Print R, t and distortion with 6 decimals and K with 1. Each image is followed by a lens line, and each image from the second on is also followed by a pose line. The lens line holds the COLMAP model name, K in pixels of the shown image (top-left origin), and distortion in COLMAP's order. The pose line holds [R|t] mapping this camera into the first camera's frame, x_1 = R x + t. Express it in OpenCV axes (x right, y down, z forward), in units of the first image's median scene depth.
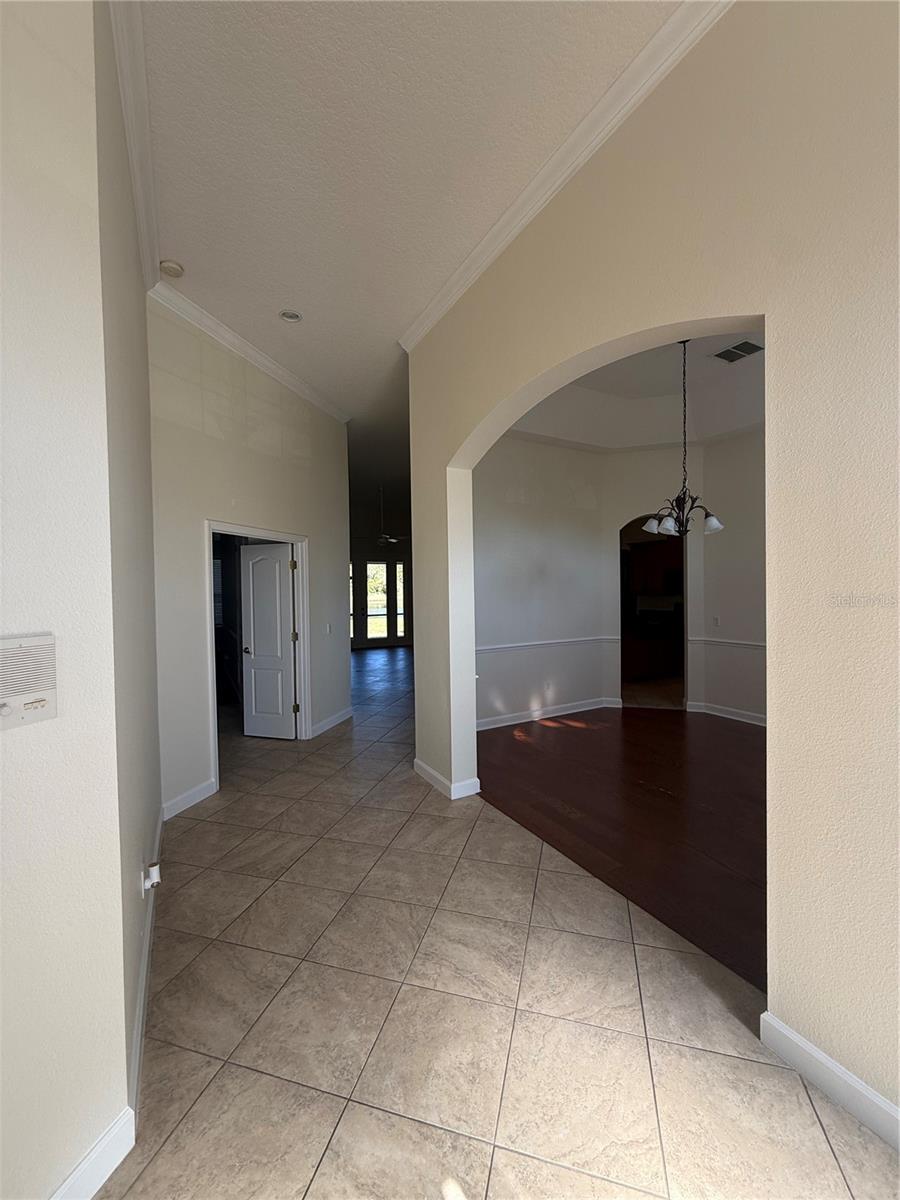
lens RADIAL K [[476.6, 0, 450.6], [0, 476.6, 595.1], [0, 0, 1]] dist [-0.000761, 0.000048]
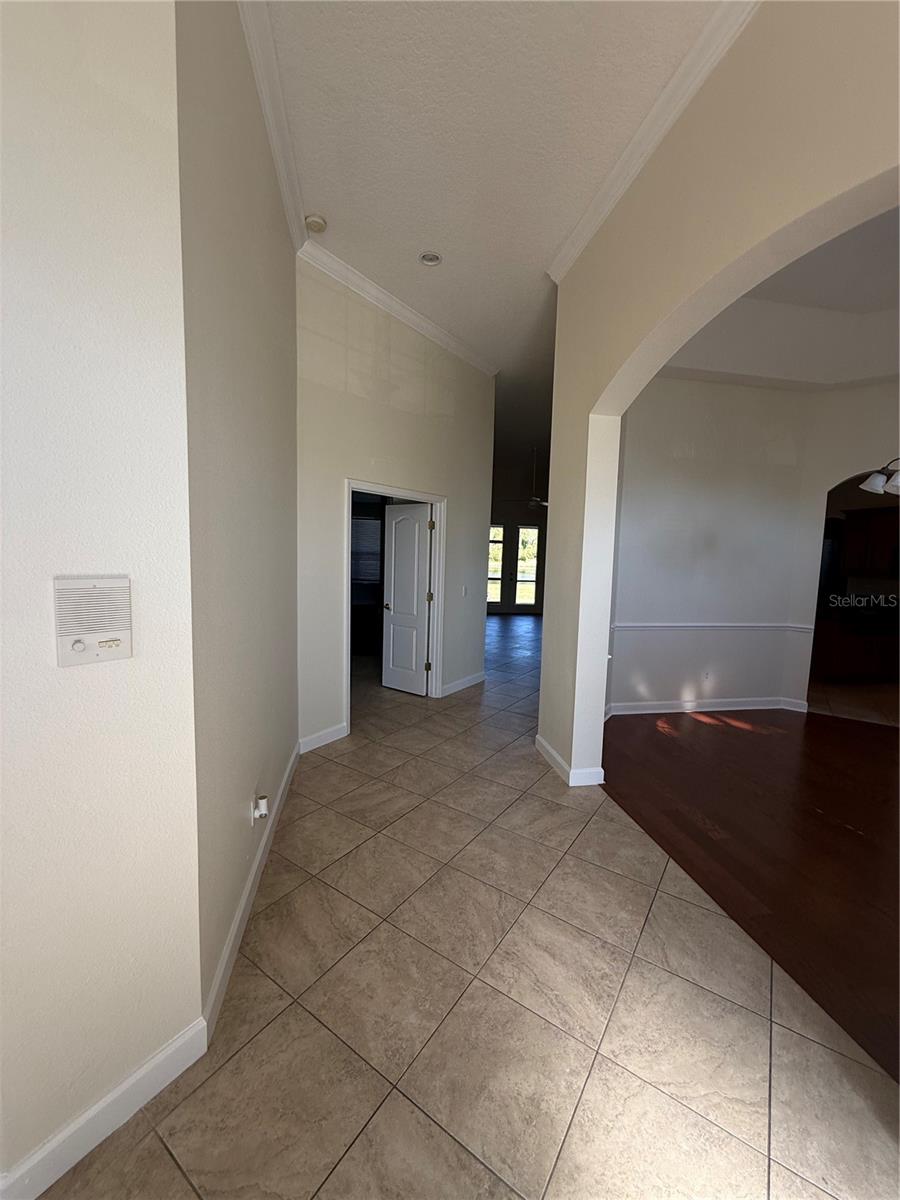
lens RADIAL K [[476.6, 0, 451.2], [0, 476.6, 595.5], [0, 0, 1]] dist [-0.000761, 0.000048]
pose [[0.945423, 0.070948, -0.318027, 0.056618], [-0.047731, 0.995634, 0.080220, 0.001873], [0.322330, -0.060662, 0.944682, 0.090052]]
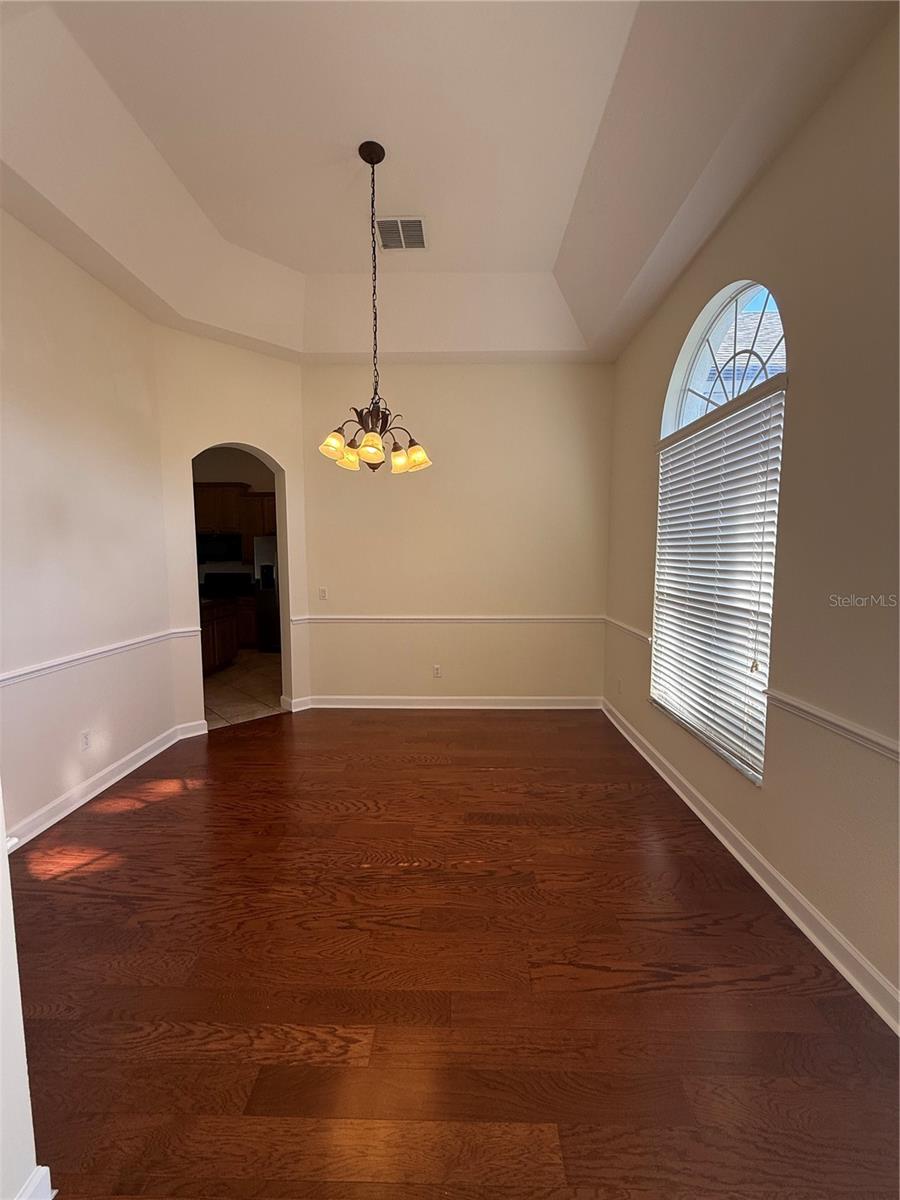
lens RADIAL K [[476.6, 0, 449.2], [0, 476.6, 595.6], [0, 0, 1]] dist [-0.000761, 0.000048]
pose [[0.503155, -0.067137, 0.861585, -0.054658], [0.010925, 0.997392, 0.071340, 0.005200], [-0.864127, -0.026482, 0.502576, 0.714972]]
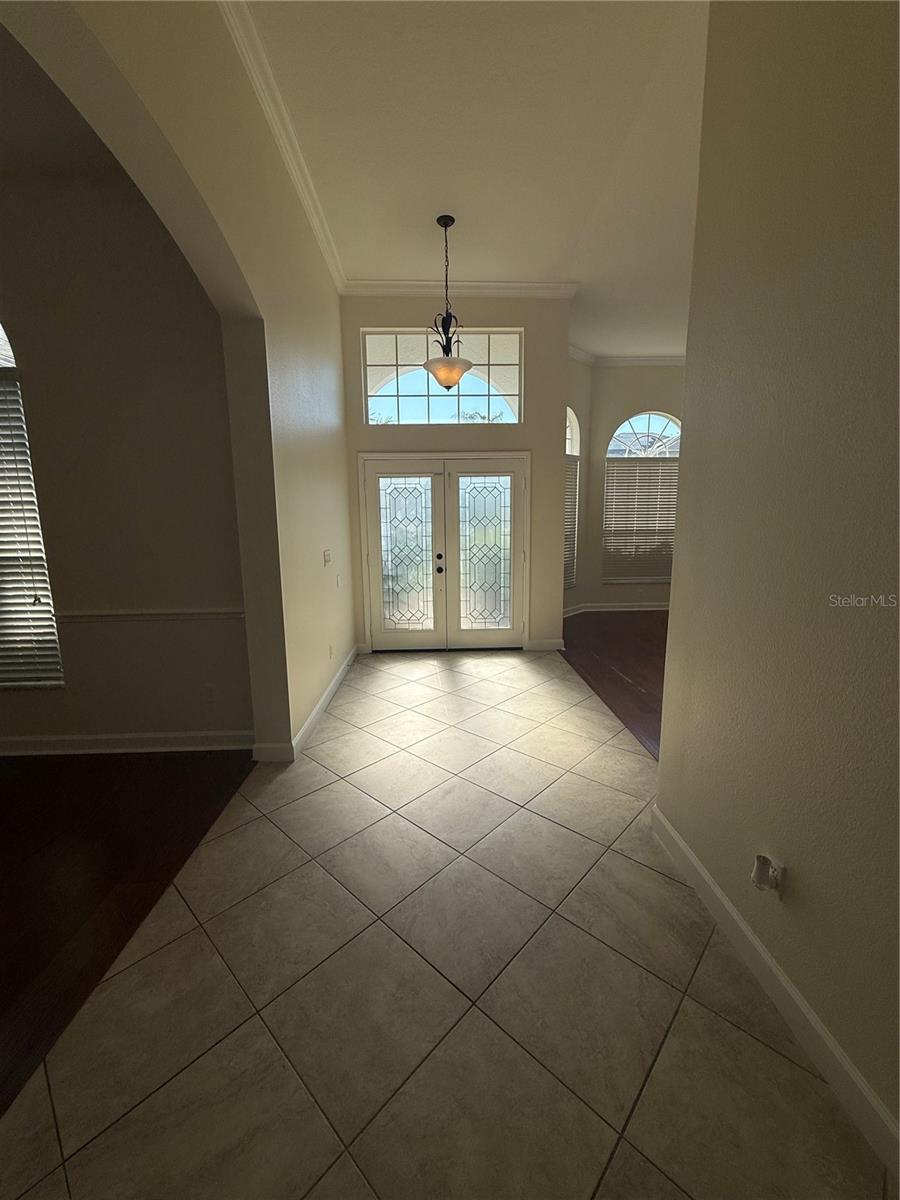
lens RADIAL K [[476.6, 0, 448.6], [0, 476.6, 602.2], [0, 0, 1]] dist [-0.000761, 0.000048]
pose [[-0.885508, -0.054983, 0.461360, -0.316668], [0.030767, 0.983855, 0.176304, 0.032972], [-0.463605, 0.170313, -0.869519, 1.084866]]
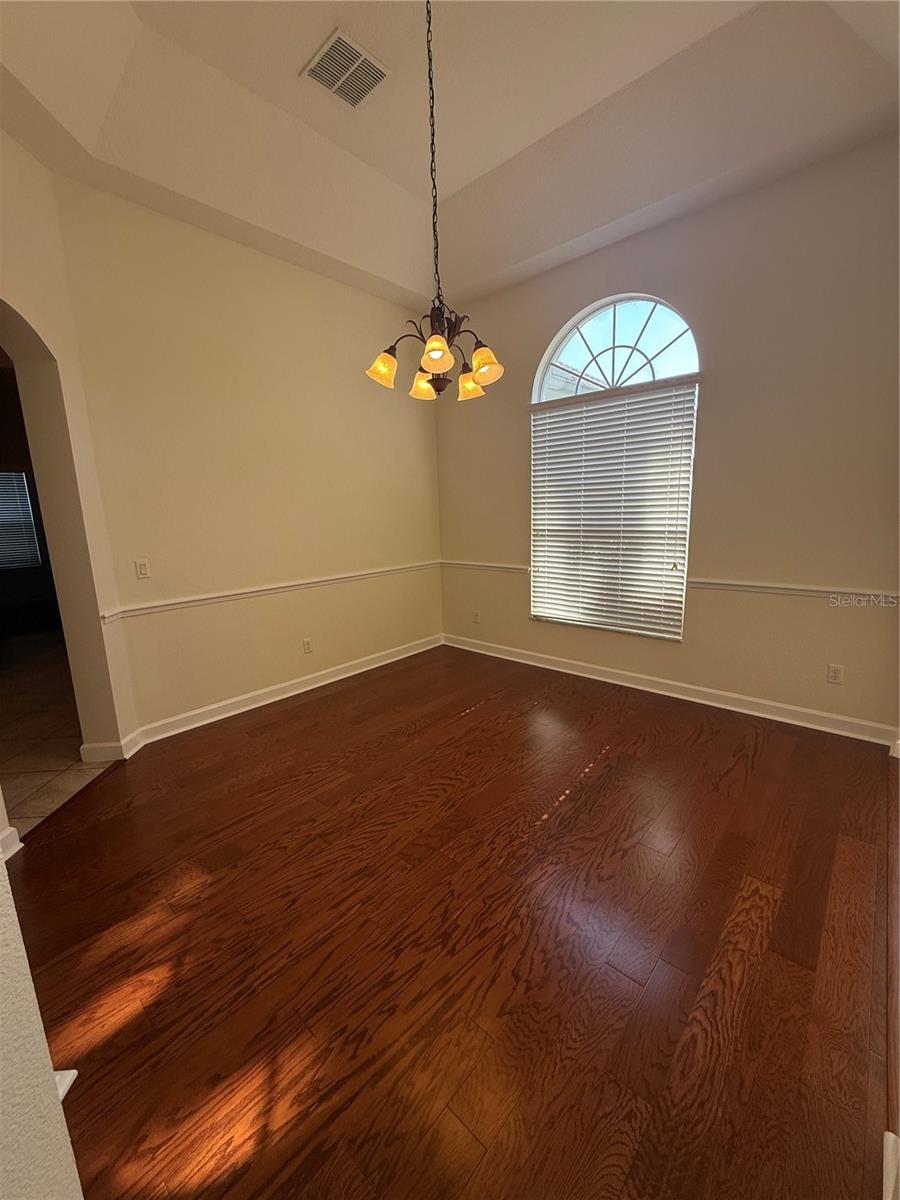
lens RADIAL K [[476.6, 0, 447.7], [0, 476.6, 599.3], [0, 0, 1]] dist [-0.000761, 0.000048]
pose [[-0.322376, -0.160386, 0.932925, -0.082780], [0.047924, 0.981513, 0.185299, 0.010619], [-0.945398, 0.104445, -0.308730, 1.483511]]
